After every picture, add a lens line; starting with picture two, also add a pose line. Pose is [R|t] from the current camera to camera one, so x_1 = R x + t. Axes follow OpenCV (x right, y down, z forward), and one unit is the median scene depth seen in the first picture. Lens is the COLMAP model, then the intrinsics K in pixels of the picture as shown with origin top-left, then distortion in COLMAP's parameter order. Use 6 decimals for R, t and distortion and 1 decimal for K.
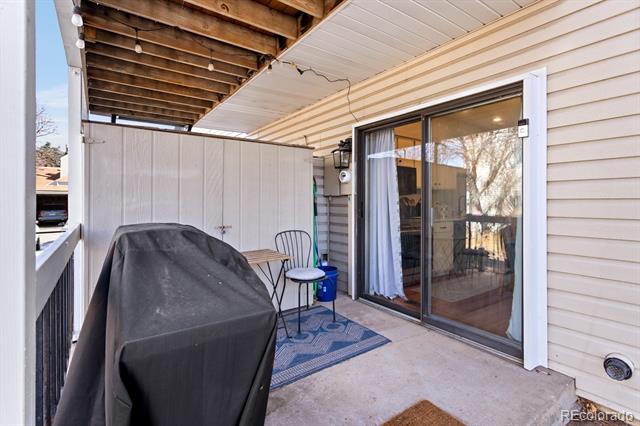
lens RADIAL K [[312.4, 0, 320.8], [0, 312.4, 206.4], [0, 0, 1]] dist [0.002846, 0.000135]
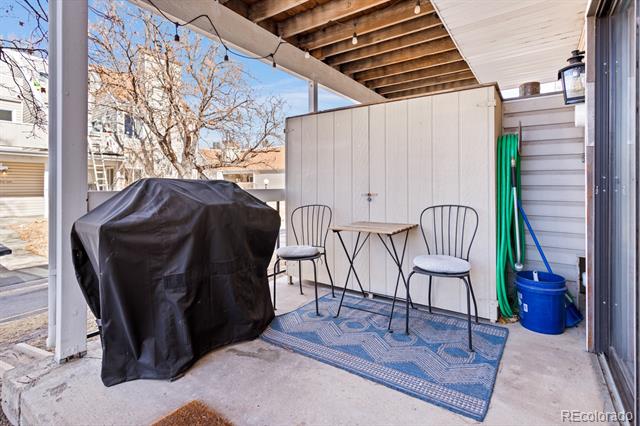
lens RADIAL K [[312.4, 0, 319.3], [0, 312.4, 186.5], [0, 0, 1]] dist [0.002846, 0.000135]
pose [[0.326199, 0.004050, -0.945293, 0.610058], [-0.013580, 0.999908, -0.000402, 0.046742], [0.945204, 0.012968, 0.326224, 0.559638]]
